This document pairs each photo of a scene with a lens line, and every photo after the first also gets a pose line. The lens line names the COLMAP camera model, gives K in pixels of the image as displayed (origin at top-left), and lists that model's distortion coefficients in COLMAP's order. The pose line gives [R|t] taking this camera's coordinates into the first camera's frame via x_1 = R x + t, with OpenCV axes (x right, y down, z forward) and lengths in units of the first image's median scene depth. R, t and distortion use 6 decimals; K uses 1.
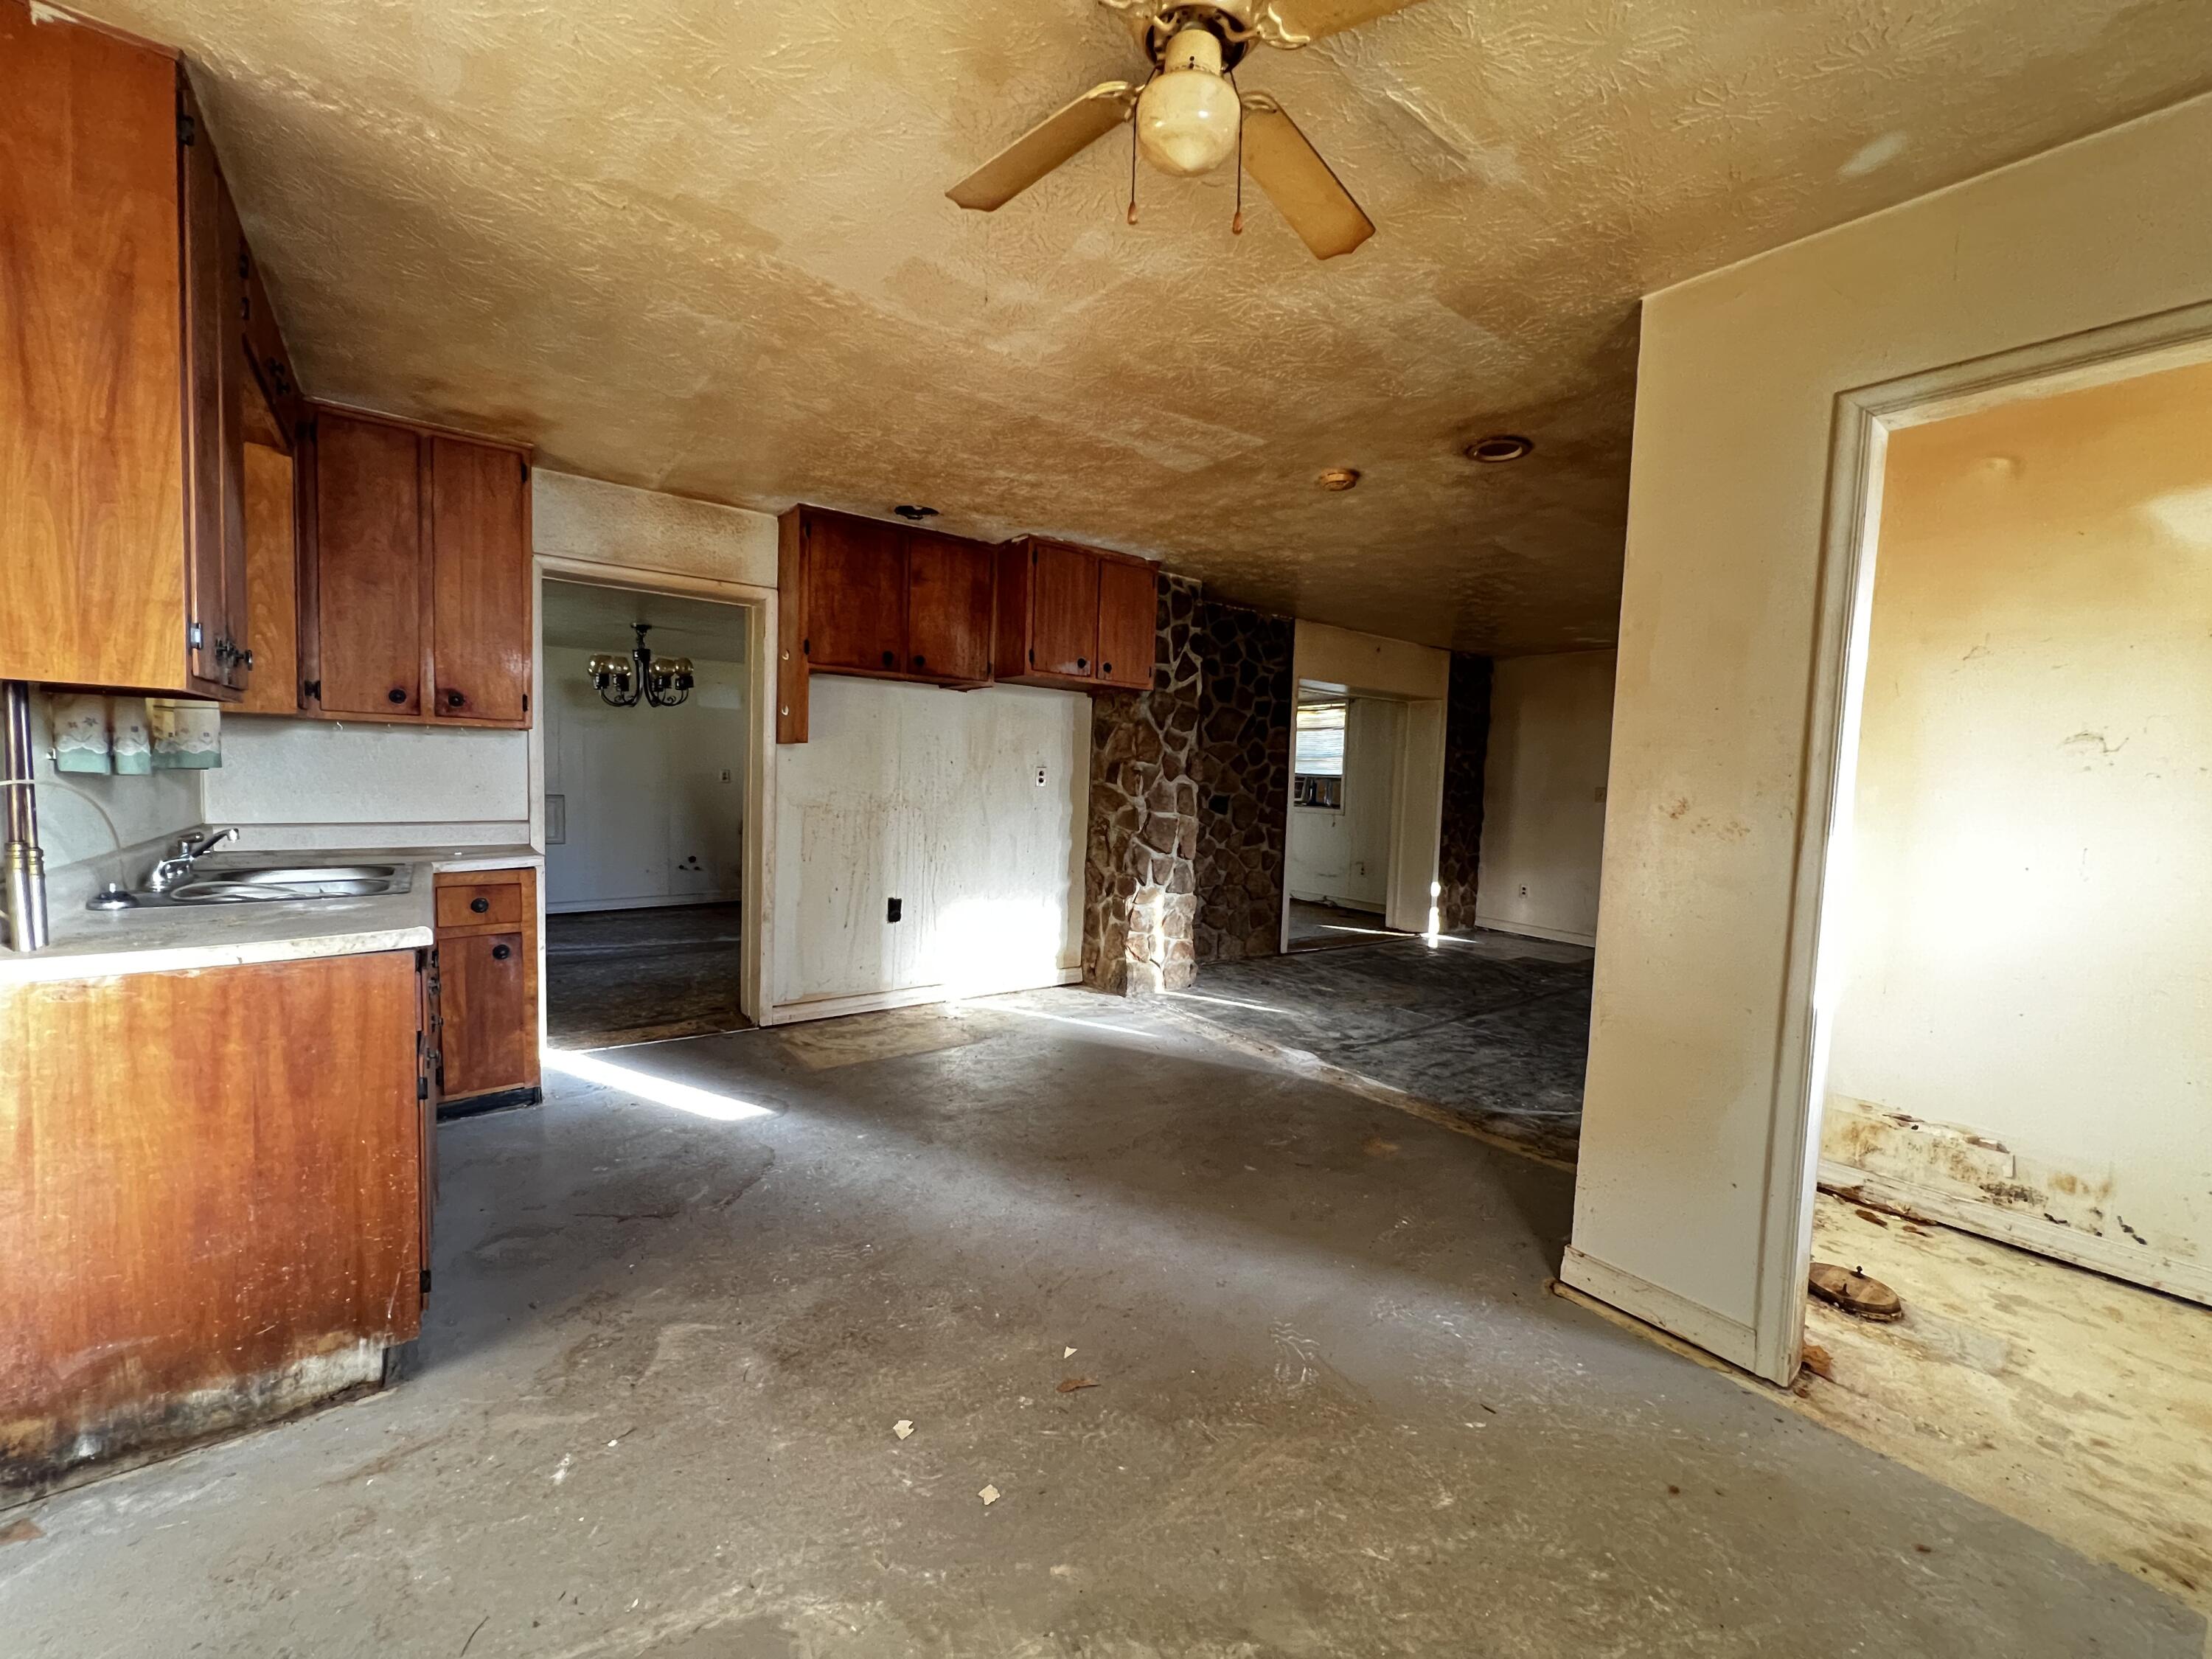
lens RADIAL K [[886.6, 0, 1102.1], [0, 886.6, 830.0], [0, 0, 1]] dist [0.003184, 0.000257]
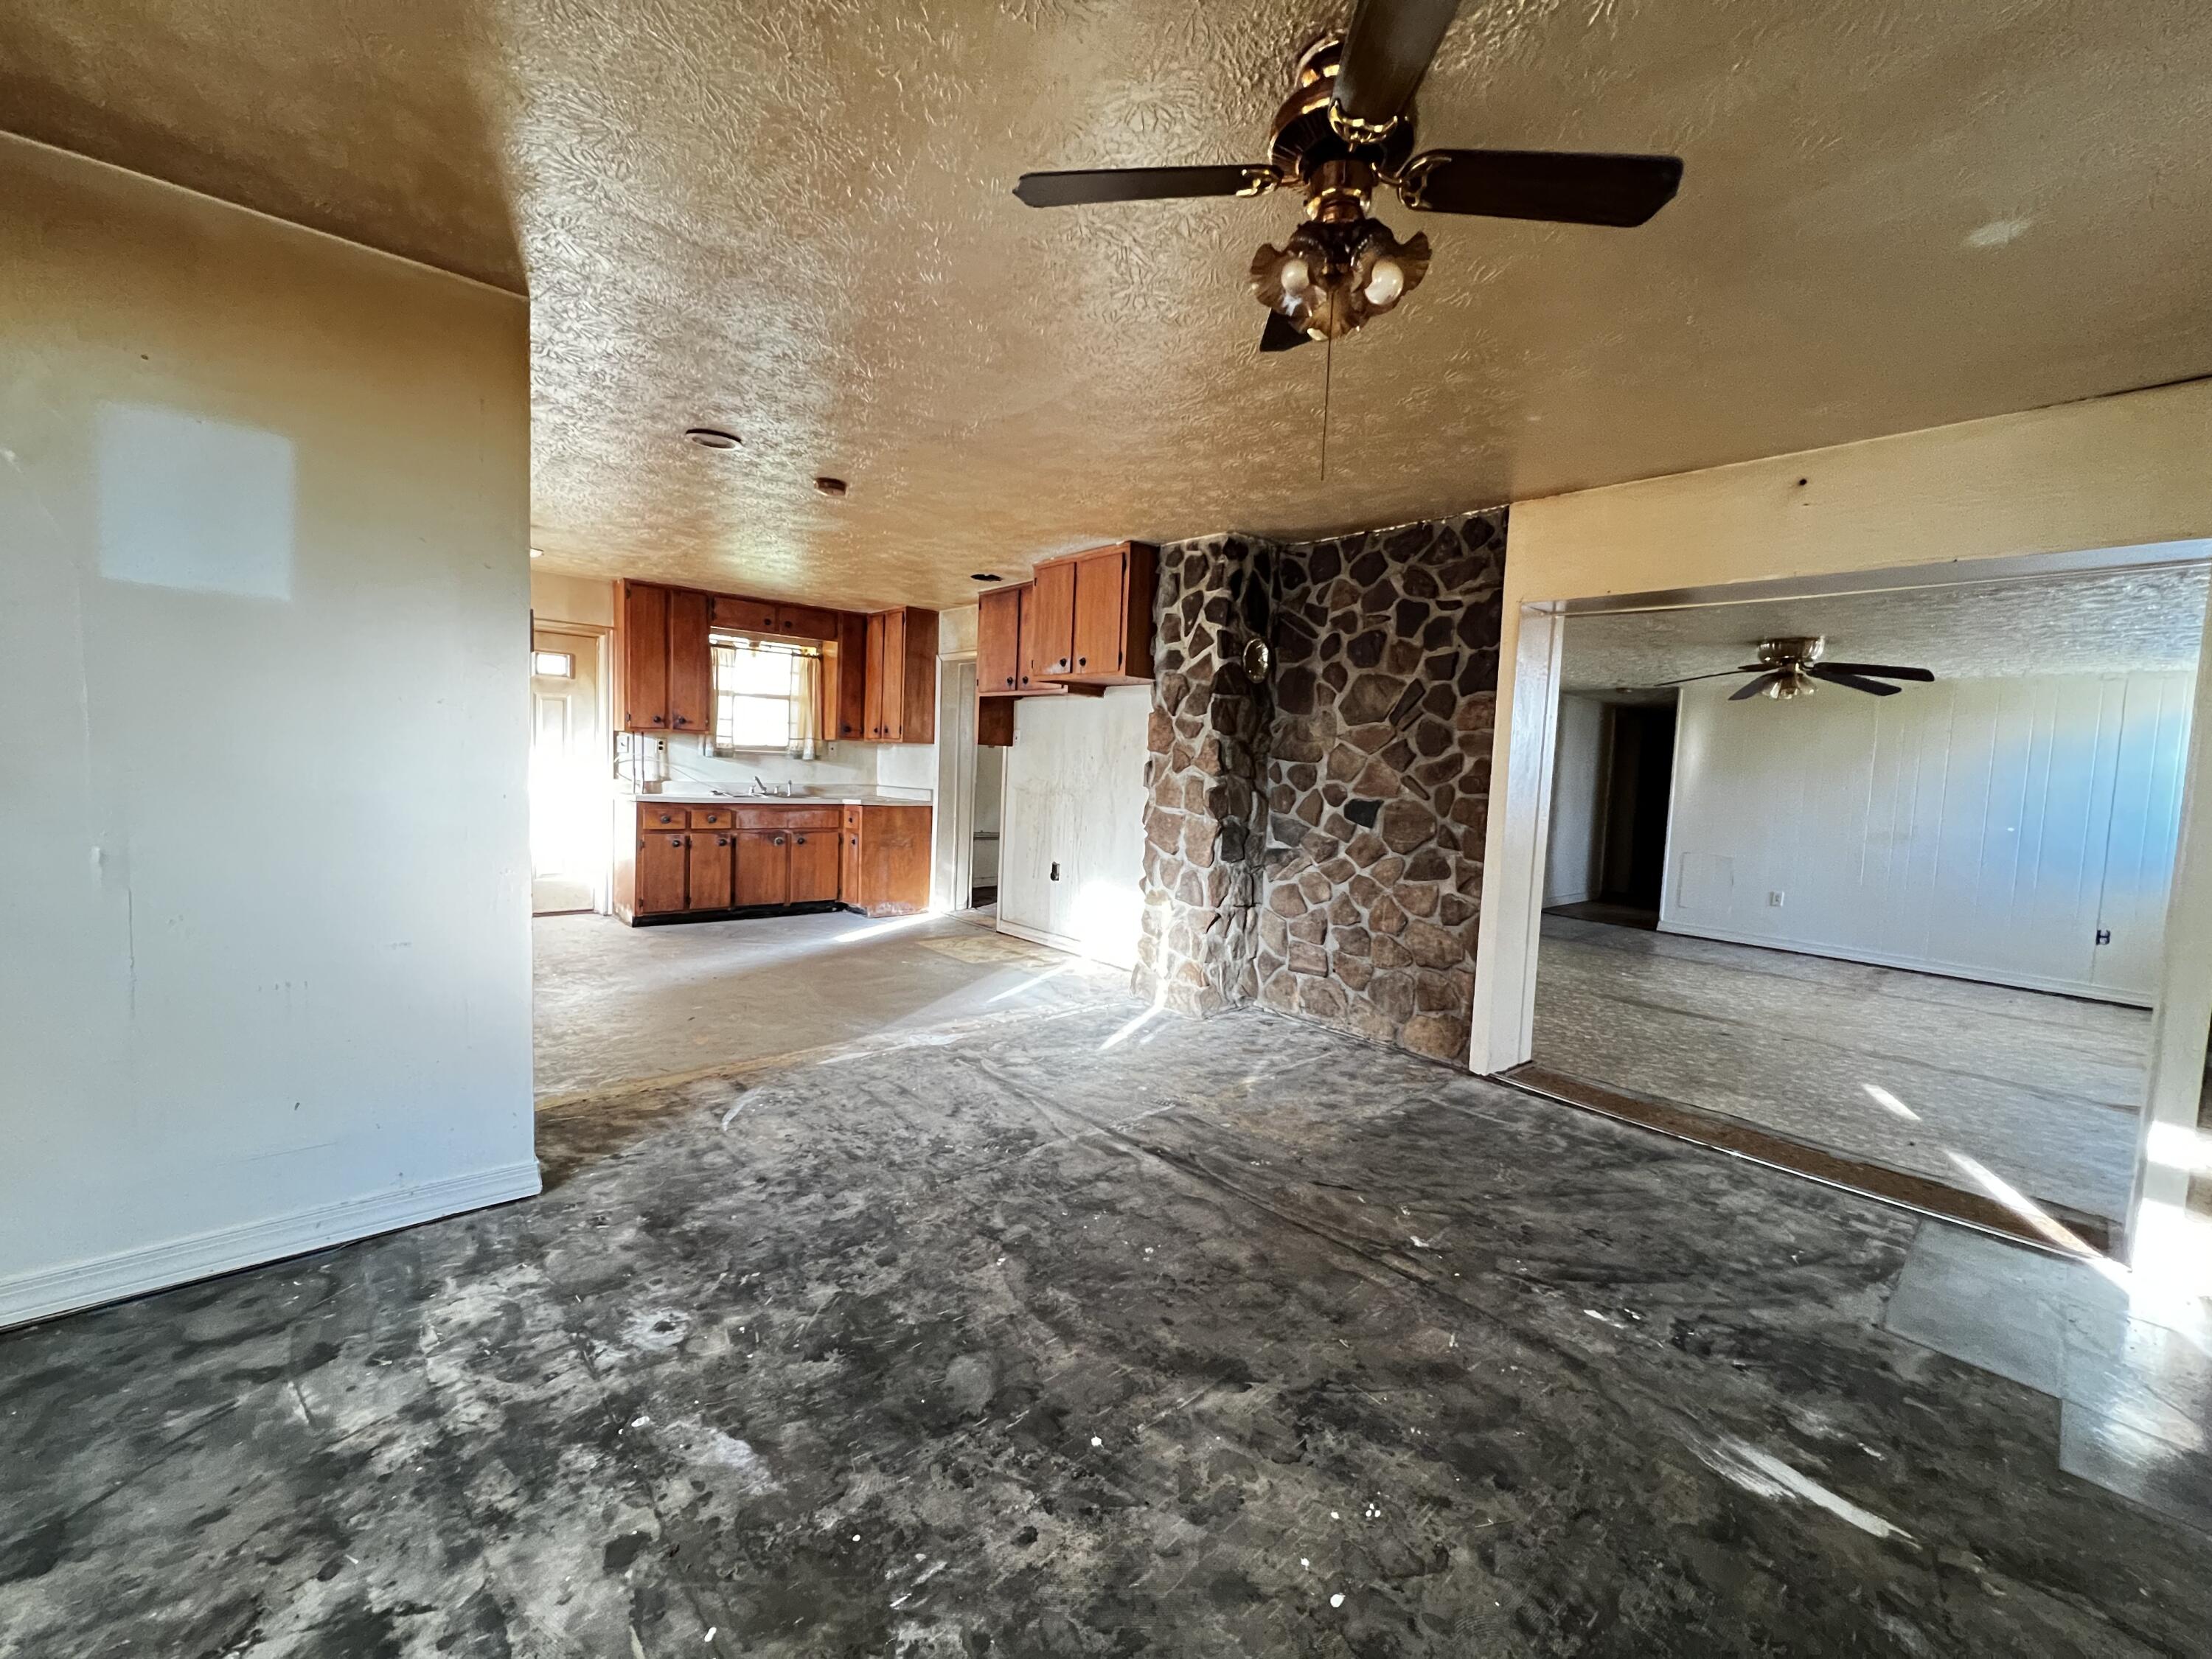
lens RADIAL K [[886.6, 0, 1102.9], [0, 886.6, 829.0], [0, 0, 1]] dist [0.003184, 0.000257]
pose [[0.076678, 0.043782, -0.996094, 0.957026], [-0.102336, 0.994105, 0.035817, -0.023470], [0.991790, 0.099190, 0.080707, 0.861188]]
